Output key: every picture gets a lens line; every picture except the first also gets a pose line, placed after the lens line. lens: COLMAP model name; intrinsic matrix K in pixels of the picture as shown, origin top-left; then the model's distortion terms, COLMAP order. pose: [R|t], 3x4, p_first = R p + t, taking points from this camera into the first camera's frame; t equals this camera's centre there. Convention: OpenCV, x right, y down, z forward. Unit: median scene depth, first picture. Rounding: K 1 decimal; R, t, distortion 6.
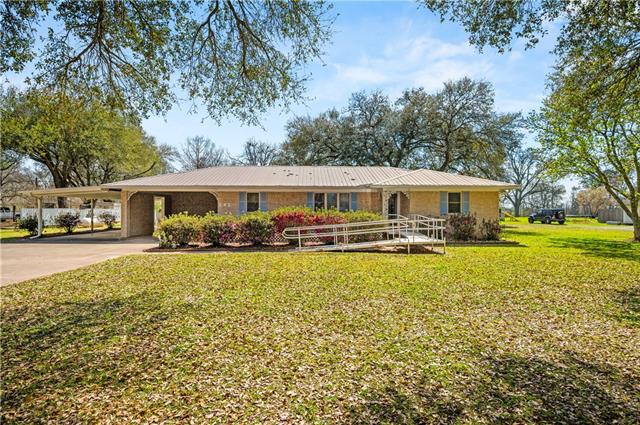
lens RADIAL K [[343.7, 0, 319.9], [0, 343.7, 211.3], [0, 0, 1]] dist [0.000997, 0.000122]
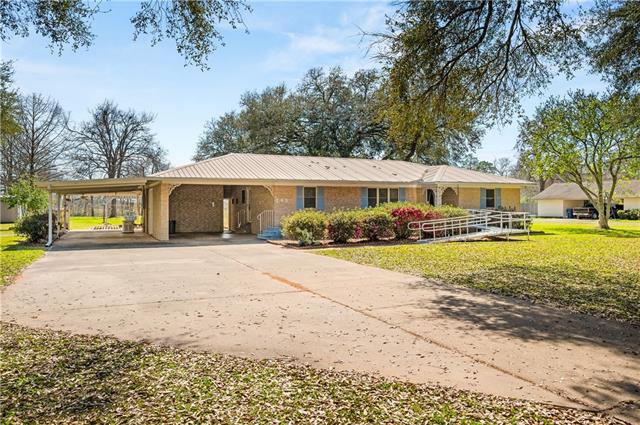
lens RADIAL K [[471.4, 0, 320.2], [0, 471.4, 211.9], [0, 0, 1]] dist [-0.003854, 0.000304]
pose [[0.923353, -0.009170, 0.383844, -0.654708], [0.007610, 0.999955, 0.005583, 0.005037], [-0.383878, -0.002234, 0.923381, -0.164394]]
